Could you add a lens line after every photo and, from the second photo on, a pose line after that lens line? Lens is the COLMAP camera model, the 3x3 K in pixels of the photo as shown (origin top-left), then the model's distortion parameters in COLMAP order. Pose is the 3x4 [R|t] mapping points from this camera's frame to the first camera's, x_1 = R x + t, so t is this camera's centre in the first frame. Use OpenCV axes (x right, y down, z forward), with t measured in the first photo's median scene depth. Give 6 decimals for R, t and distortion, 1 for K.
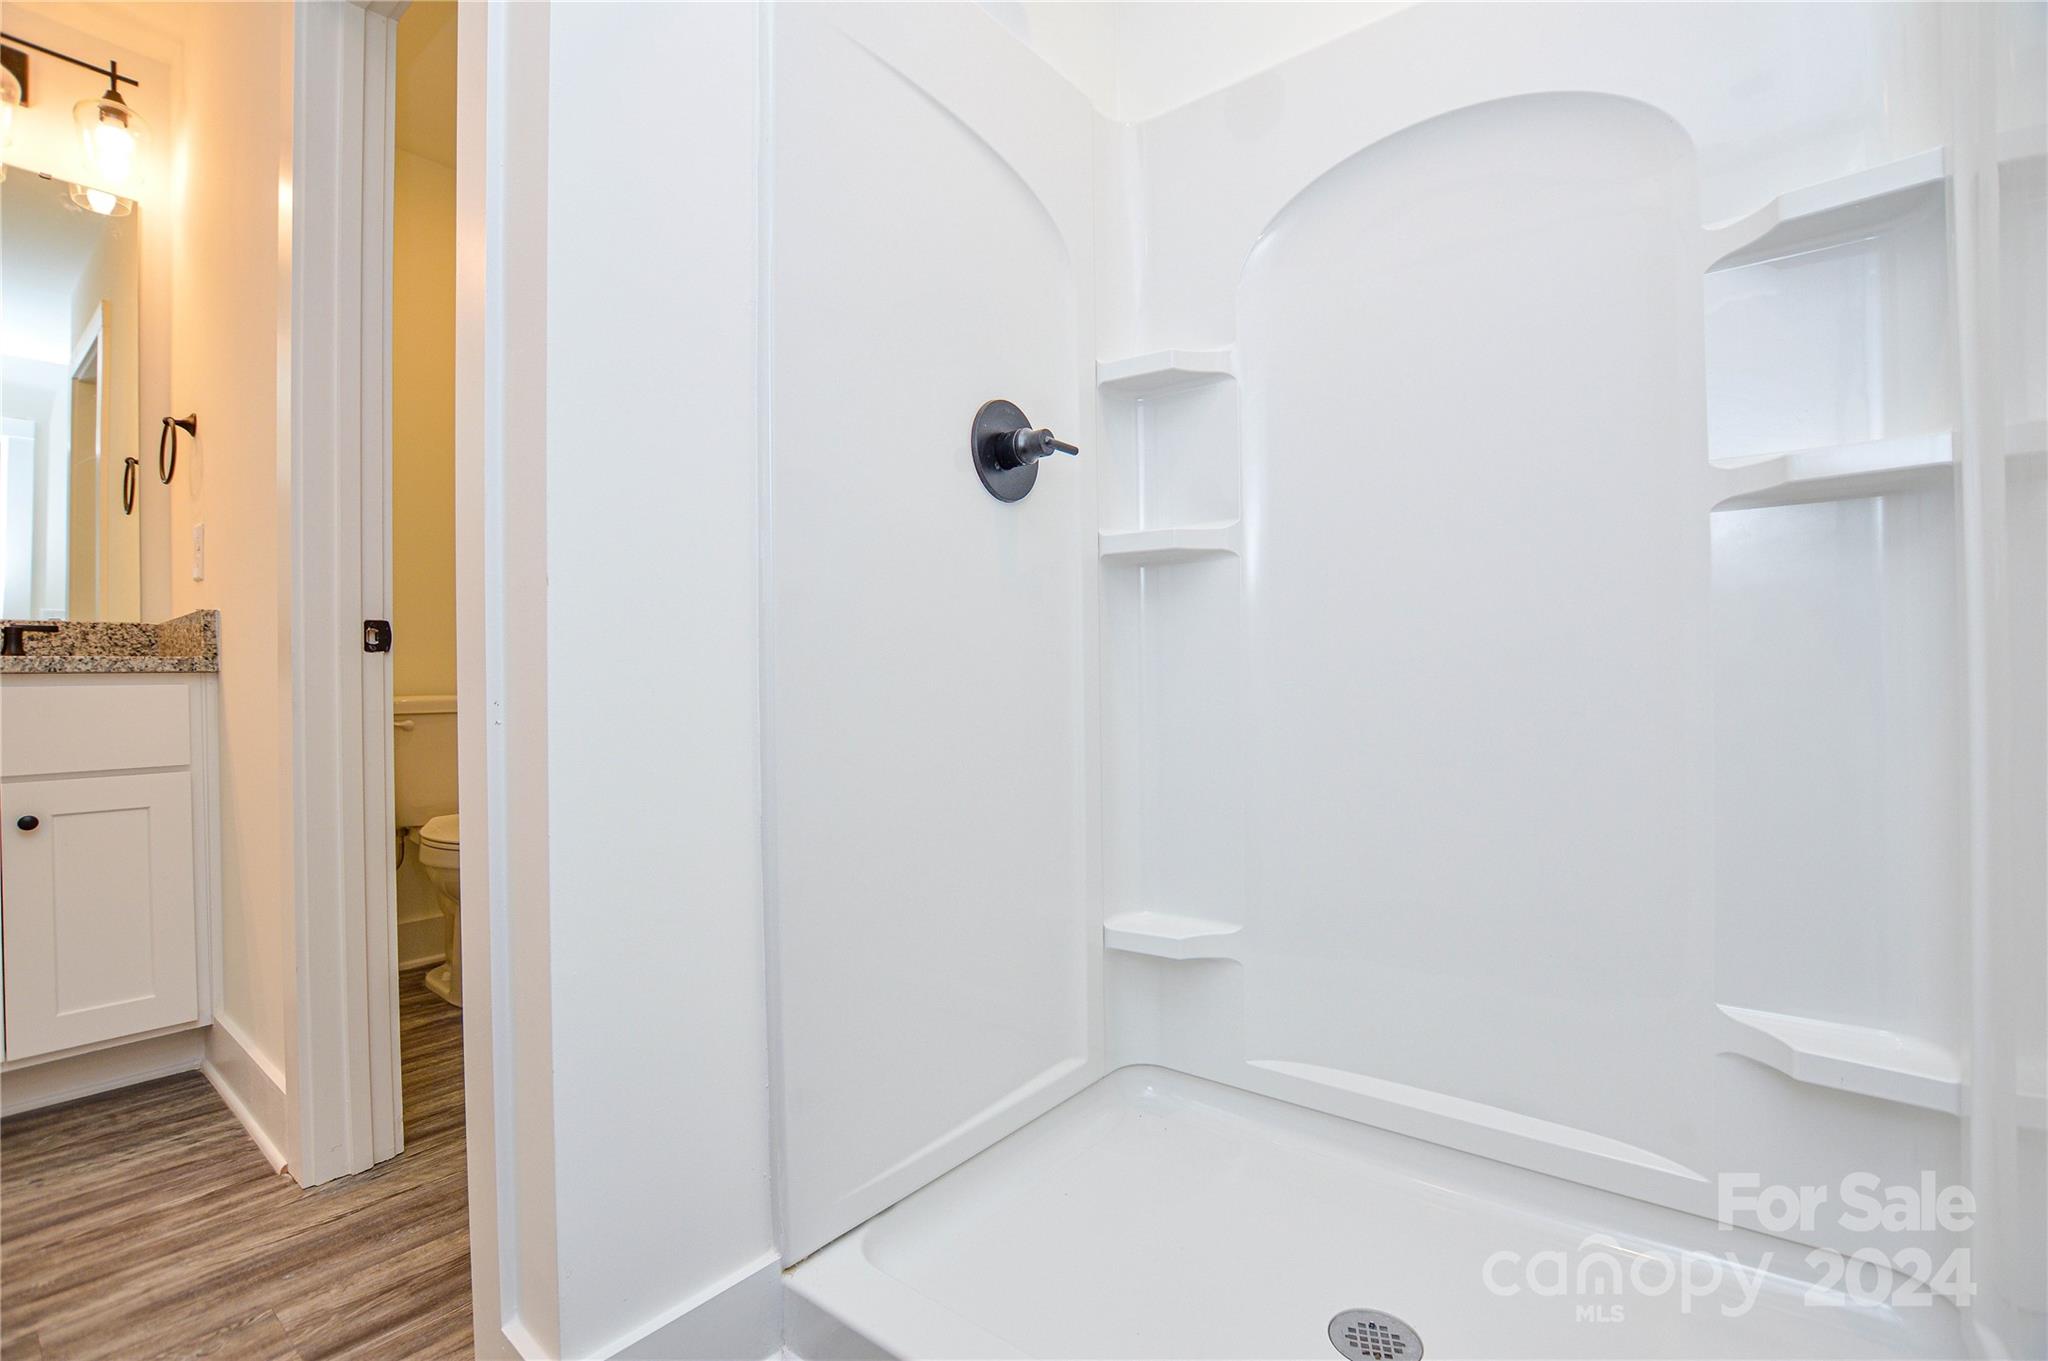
lens RADIAL K [[917.6, 0, 1023.6], [0, 917.6, 677.5], [0, 0, 1]] dist [-0.038305, 0.006923]
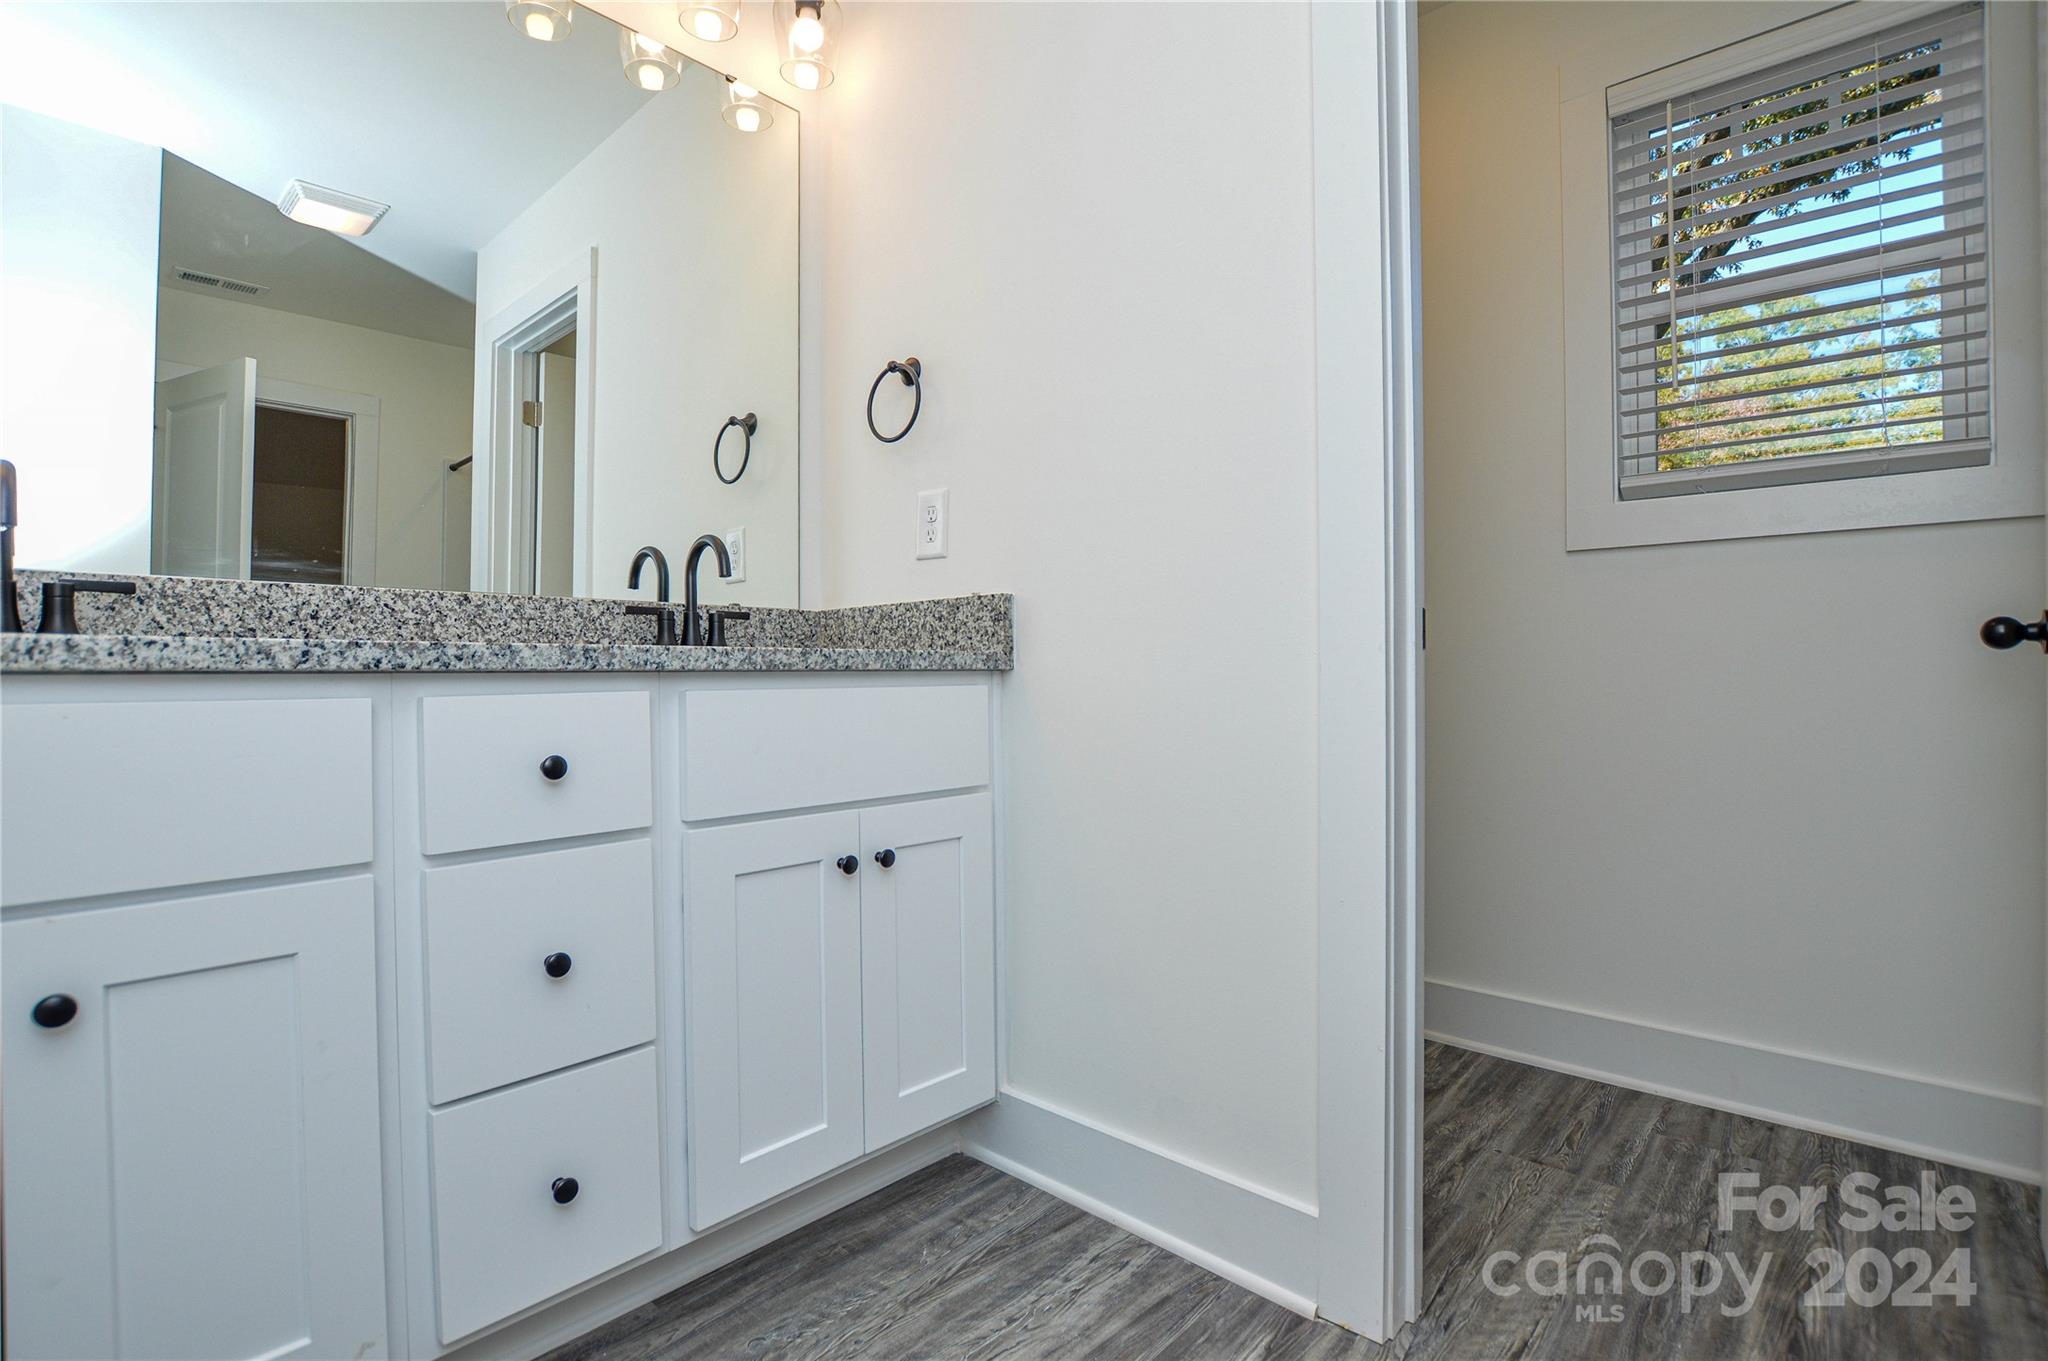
lens RADIAL K [[958.4, 0, 1024.0], [0, 958.4, 680.5], [0, 0, 1]] dist [-0.037998, 0.008299]
pose [[0.997367, 0.010478, -0.071757, -0.857772], [-0.010084, 0.999932, 0.005861, -0.002150], [0.071814, -0.005122, 0.997405, 0.134777]]
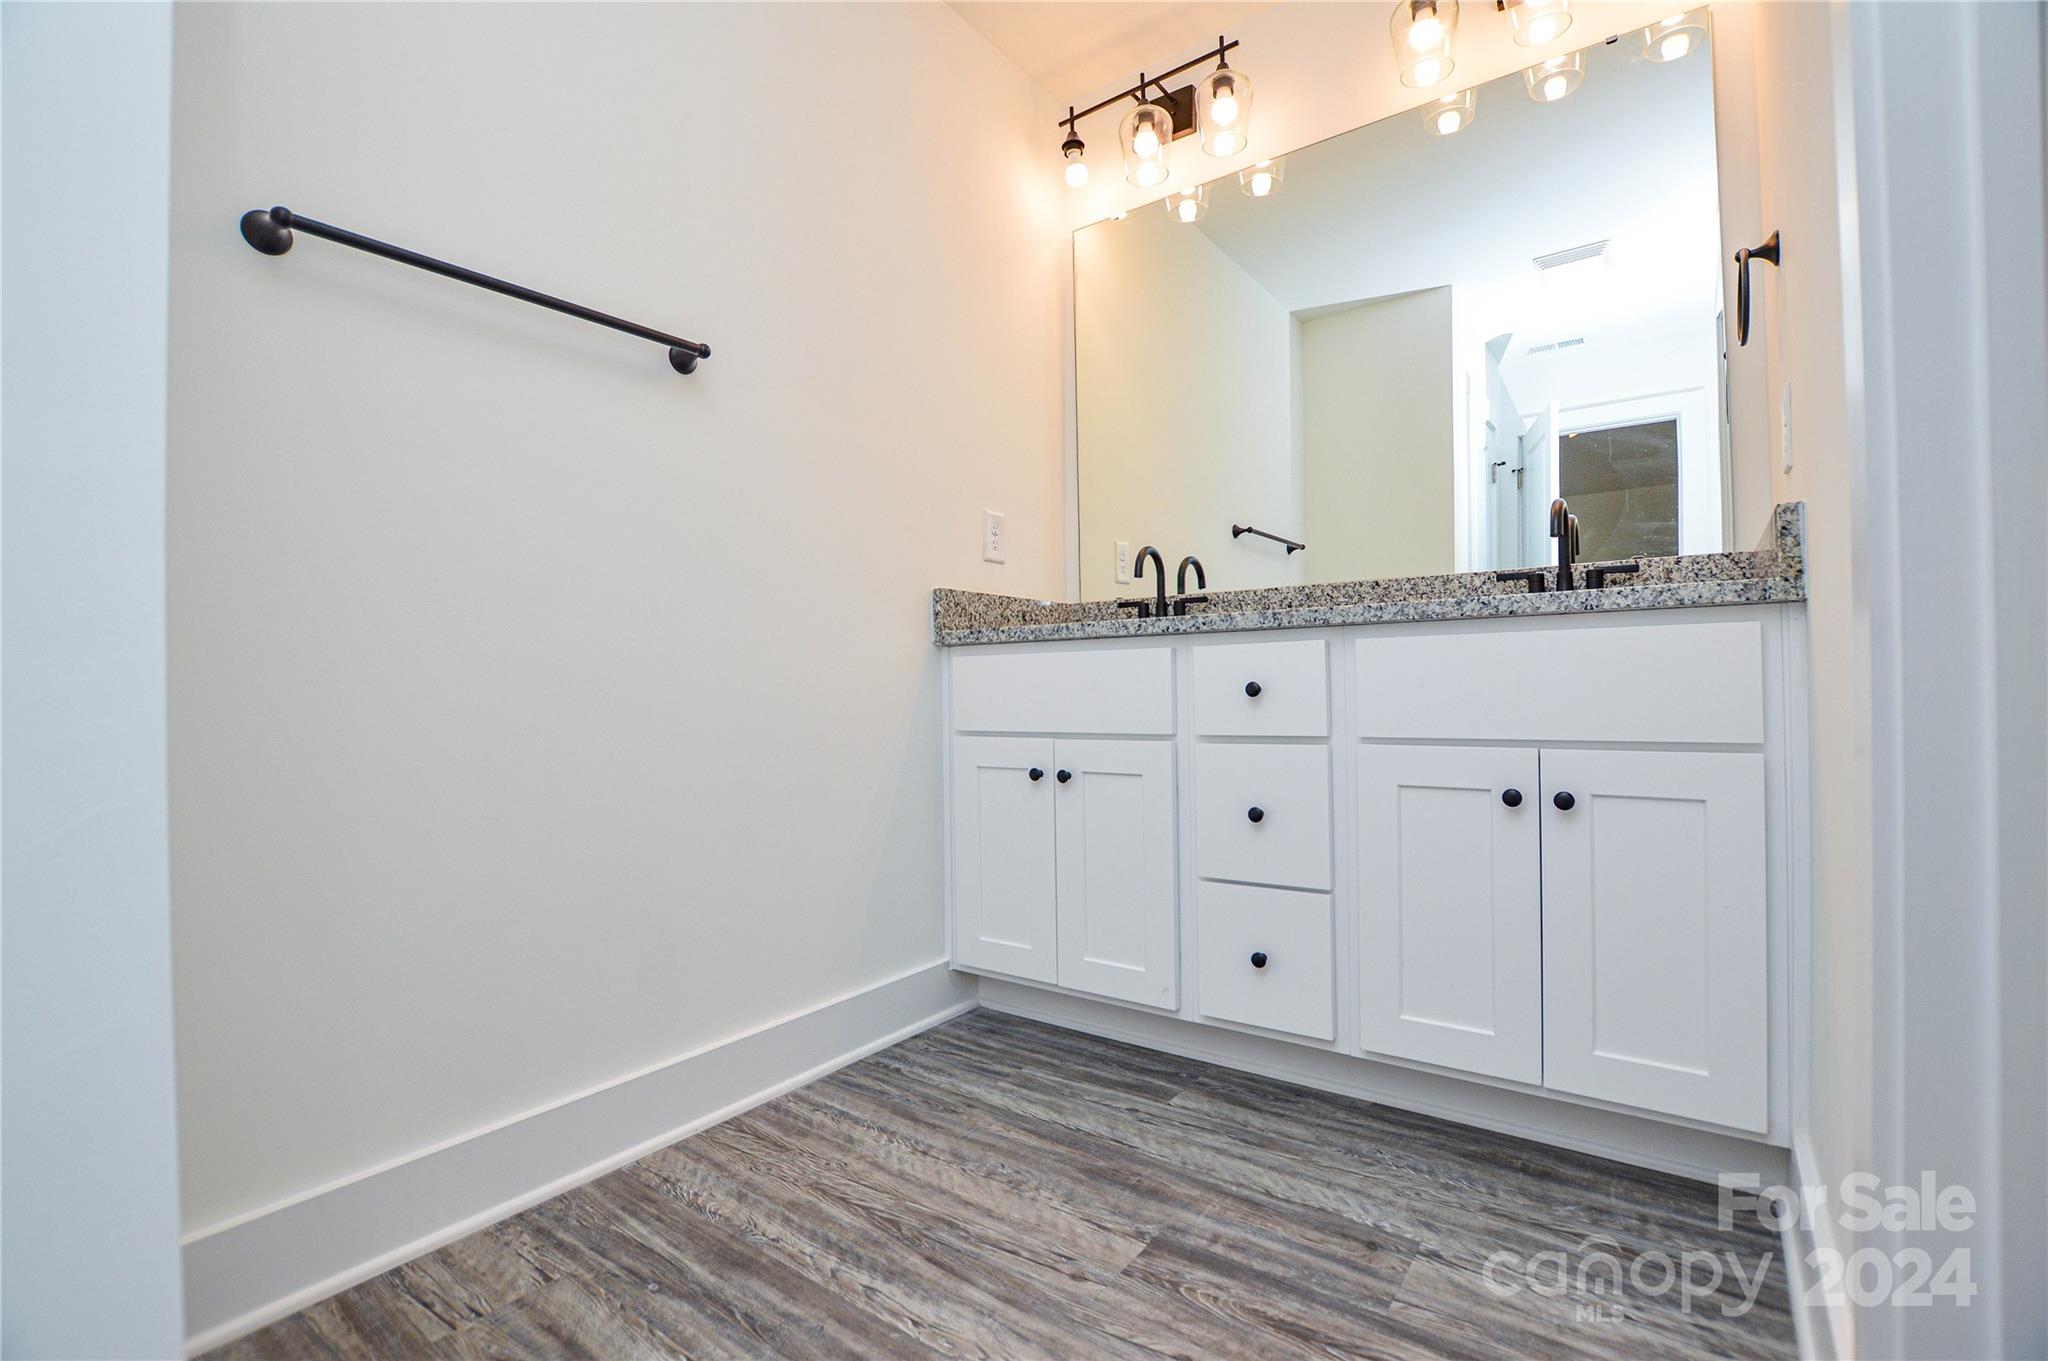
lens RADIAL K [[917.6, 0, 1023.6], [0, 917.6, 677.5], [0, 0, 1]] dist [-0.038305, 0.006923]
pose [[0.034114, 0.005264, -0.999404, -0.300490], [0.015575, 0.999862, 0.005798, 0.037545], [0.999297, -0.015763, 0.034027, 0.442822]]
